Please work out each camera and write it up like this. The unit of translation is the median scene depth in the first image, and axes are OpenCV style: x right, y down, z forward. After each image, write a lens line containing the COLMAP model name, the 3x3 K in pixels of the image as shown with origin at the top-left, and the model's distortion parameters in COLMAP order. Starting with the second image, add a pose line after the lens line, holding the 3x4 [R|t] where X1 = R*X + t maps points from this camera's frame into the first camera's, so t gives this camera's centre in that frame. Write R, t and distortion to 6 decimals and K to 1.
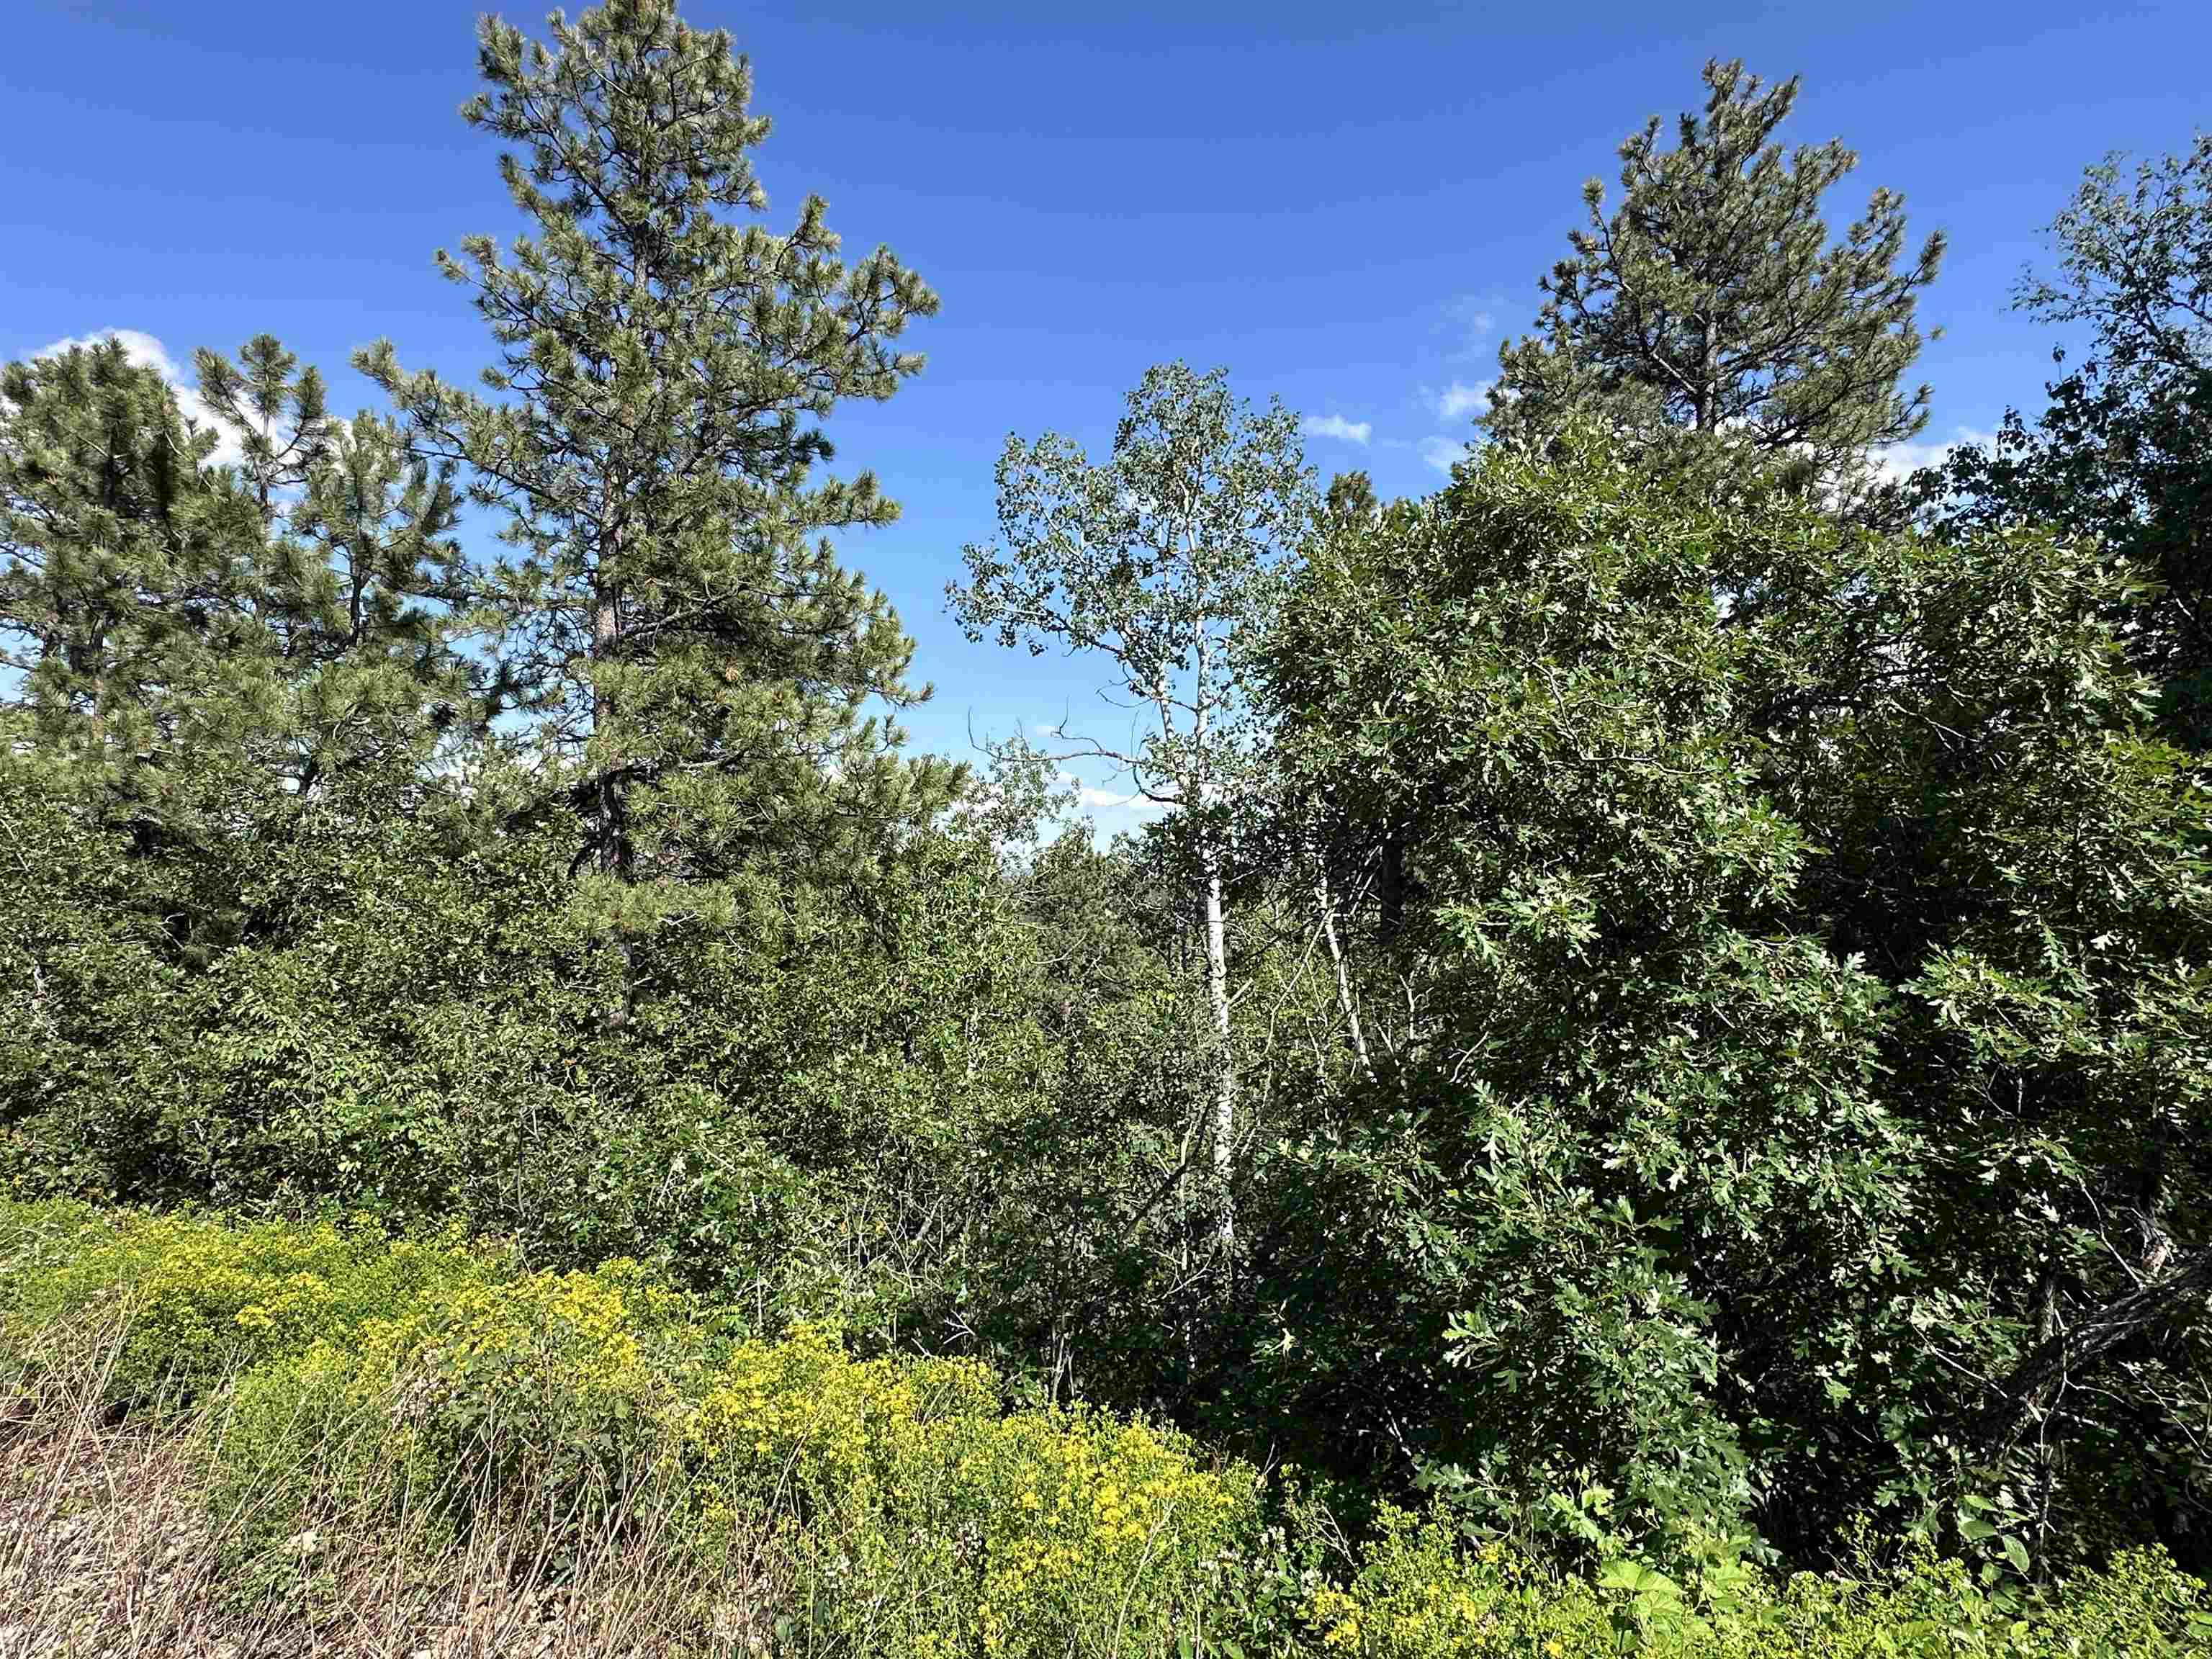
lens RADIAL K [[1229.5, 0, 1107.4], [0, 1229.5, 834.3], [0, 0, 1]] dist [0.001258, 0.000326]
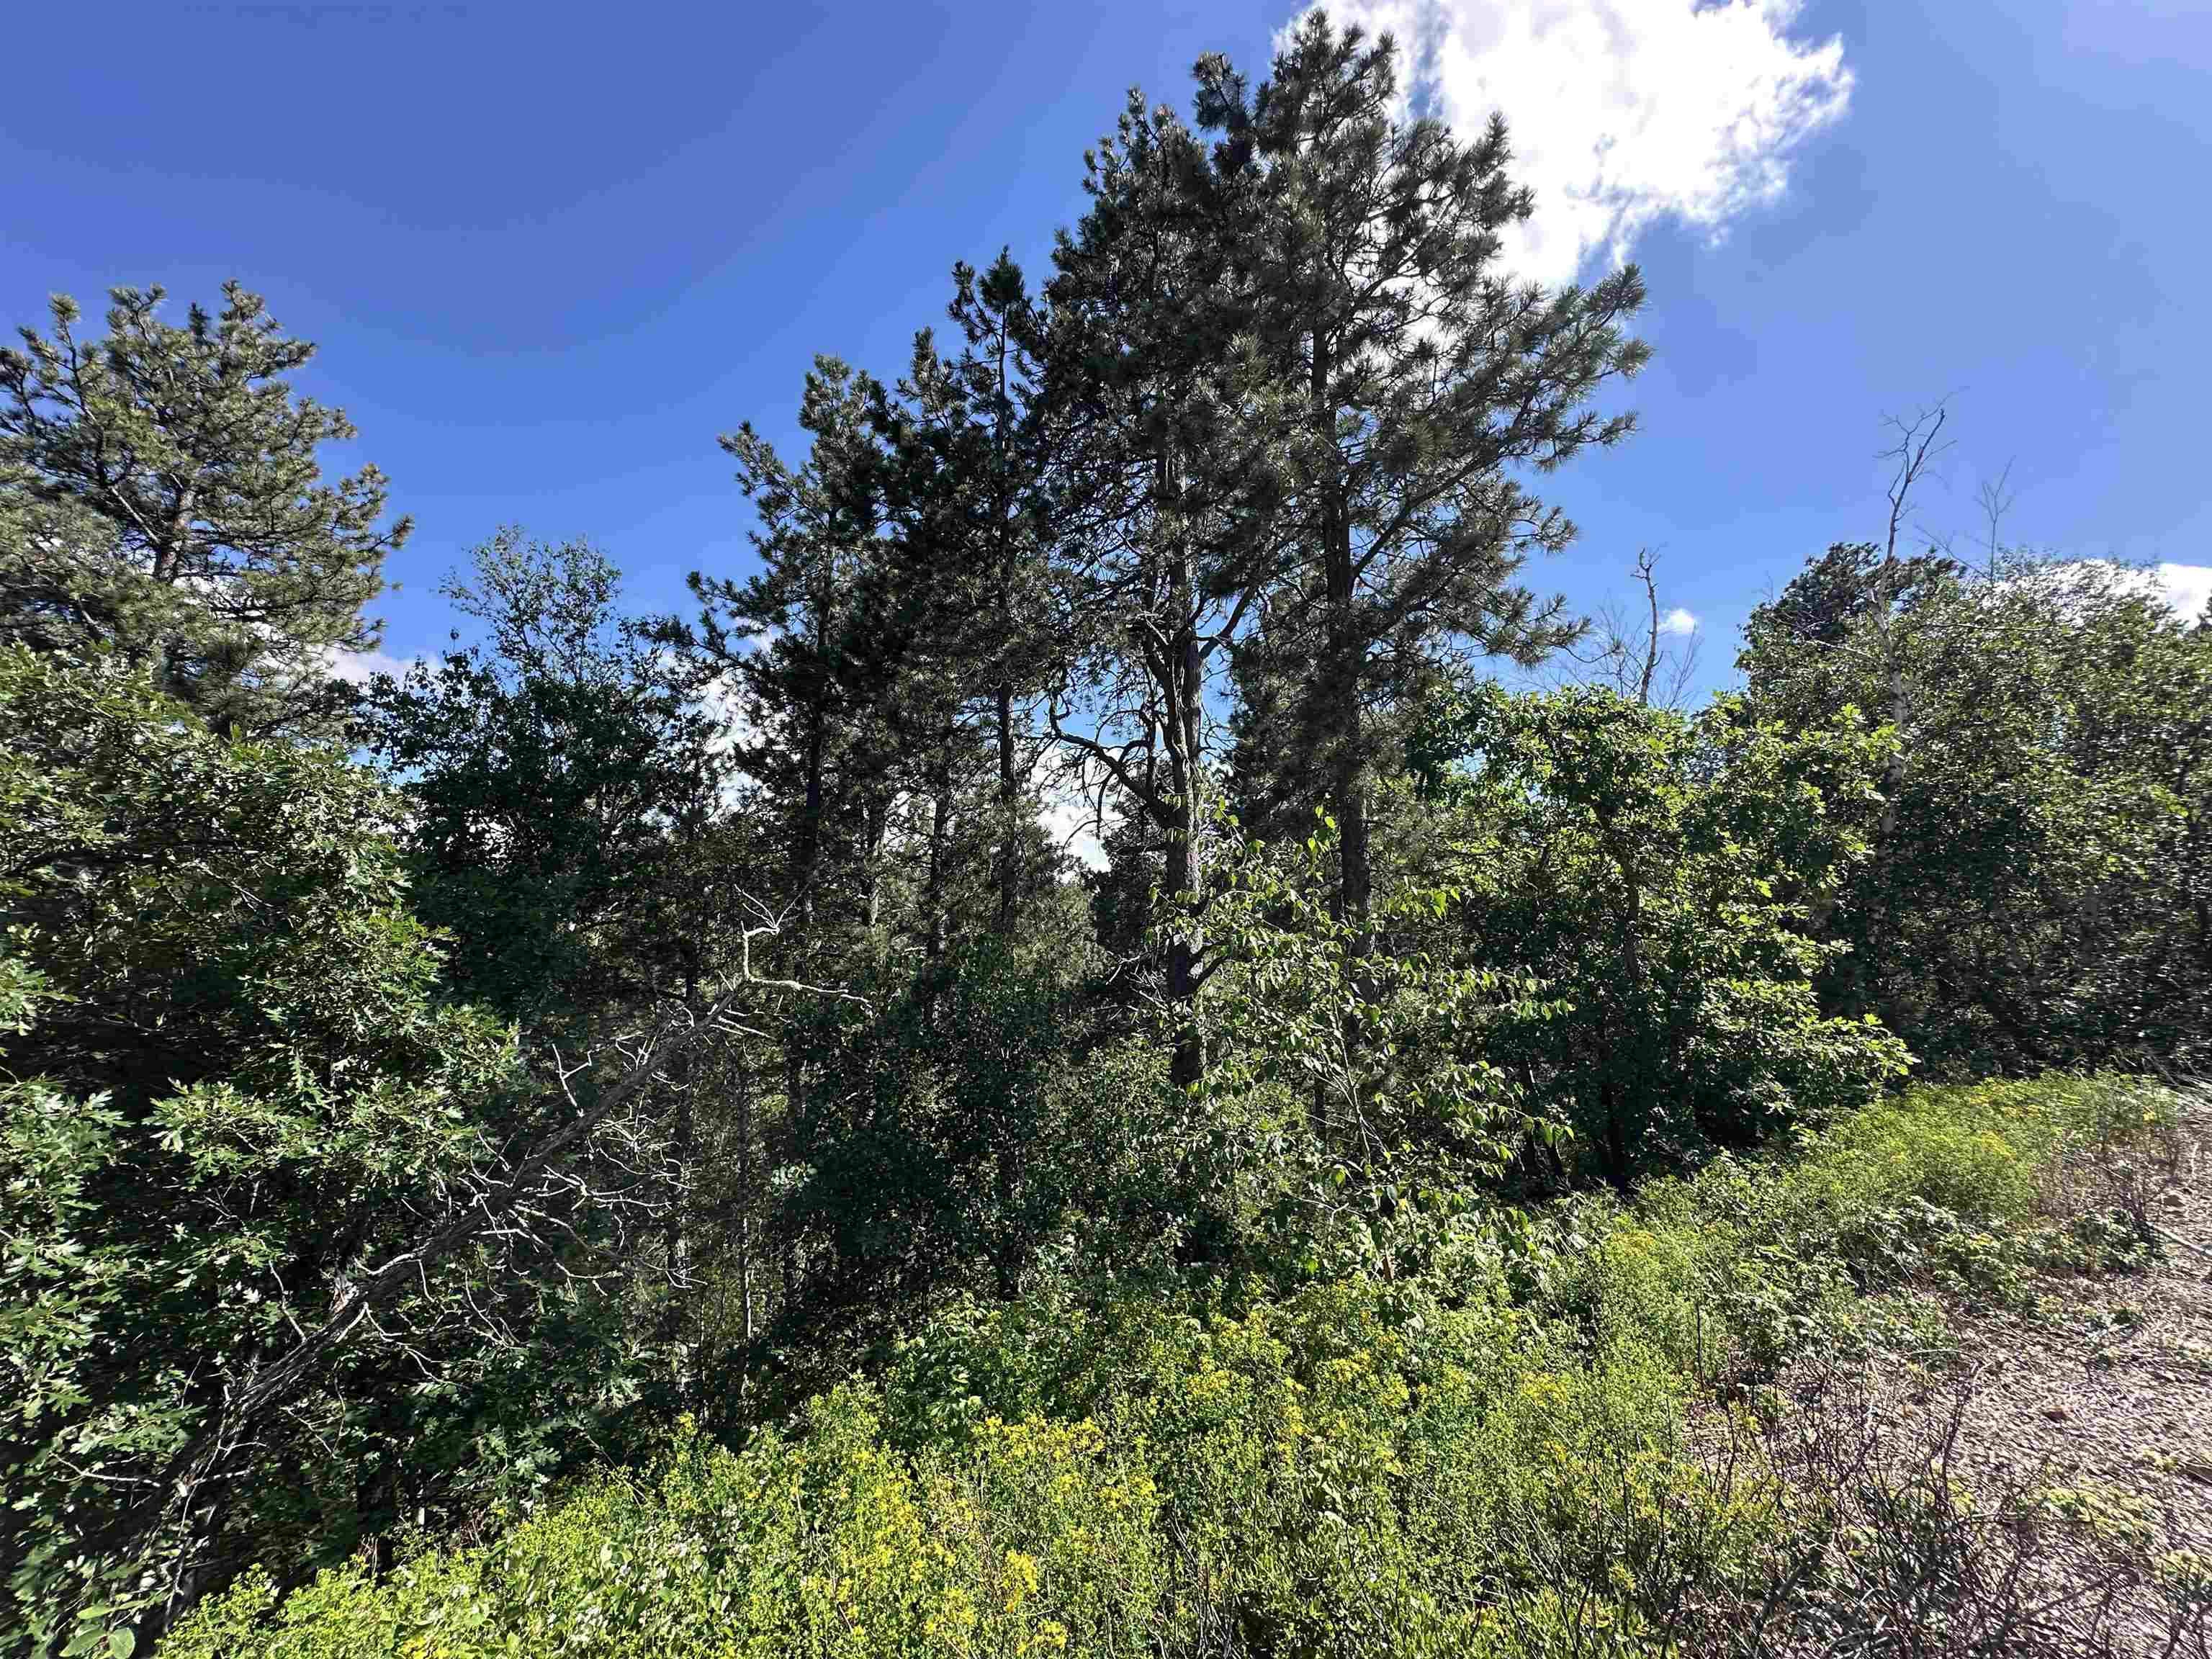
lens RADIAL K [[891.0, 0, 1107.5], [0, 891.0, 830.7], [0, 0, 1]] dist [-0.001163, 0.000300]
pose [[0.273474, 0.166320, 0.947391, 0.073591], [-0.026599, 0.985868, -0.165397, -0.025063], [-0.961511, 0.020032, 0.274034, -0.071121]]
